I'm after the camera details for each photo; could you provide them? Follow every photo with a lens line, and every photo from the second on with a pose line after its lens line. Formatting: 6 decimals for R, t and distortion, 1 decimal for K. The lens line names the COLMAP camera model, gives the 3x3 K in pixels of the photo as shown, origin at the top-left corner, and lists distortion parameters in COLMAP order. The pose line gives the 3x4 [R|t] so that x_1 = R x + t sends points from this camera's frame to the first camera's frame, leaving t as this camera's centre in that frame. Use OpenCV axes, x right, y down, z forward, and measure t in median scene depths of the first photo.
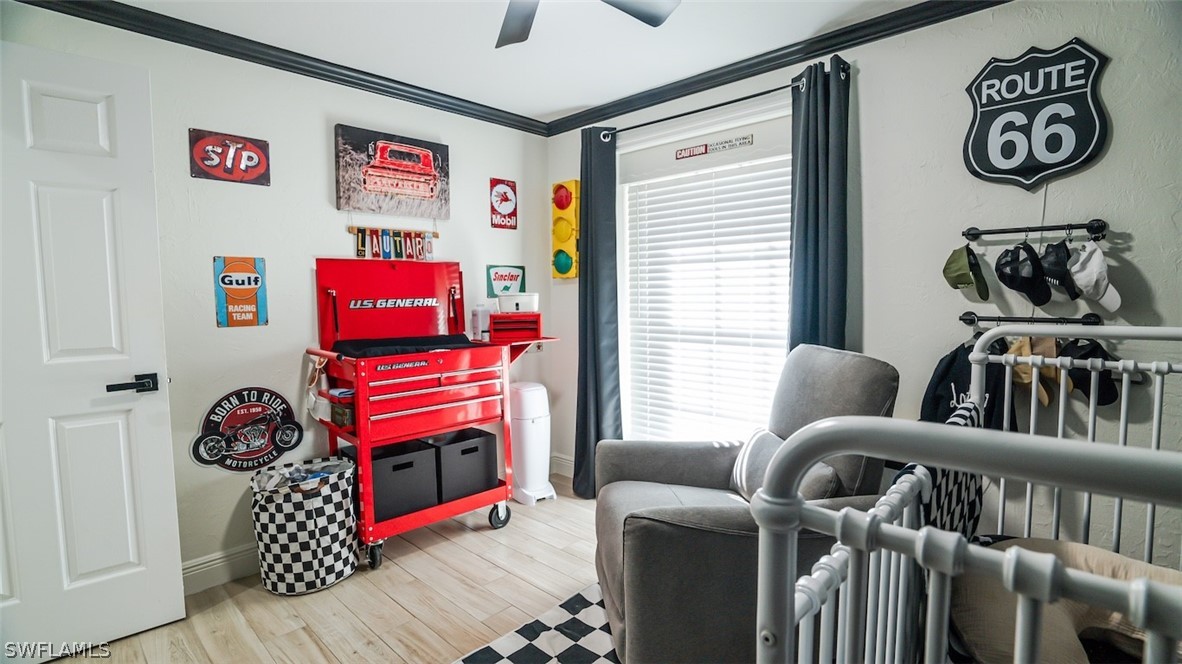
lens RADIAL K [[573.3, 0, 587.3], [0, 573.3, 338.4], [0, 0, 1]] dist [-0.064600, 0.027337]
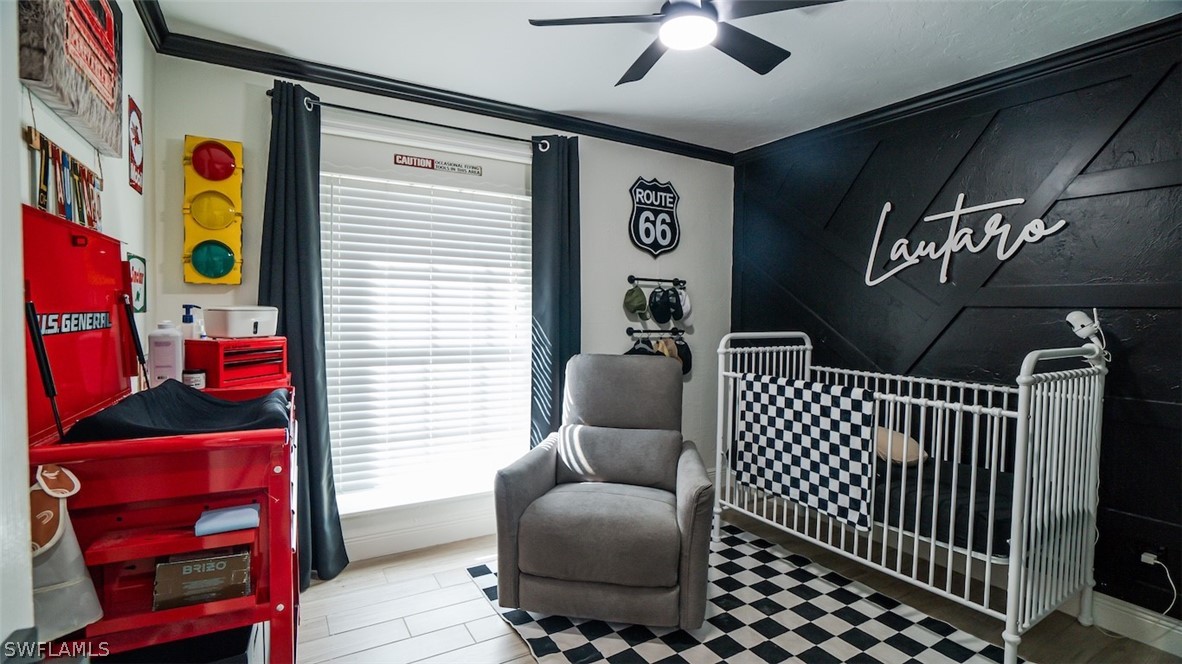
lens RADIAL K [[546.2, 0, 589.1], [0, 546.2, 330.0], [0, 0, 1]] dist [-0.061571, 0.024845]
pose [[0.251864, -0.015544, 0.967638, -0.819309], [0.056233, 0.998417, 0.001401, -0.045772], [-0.966128, 0.054060, 0.252339, 0.680245]]
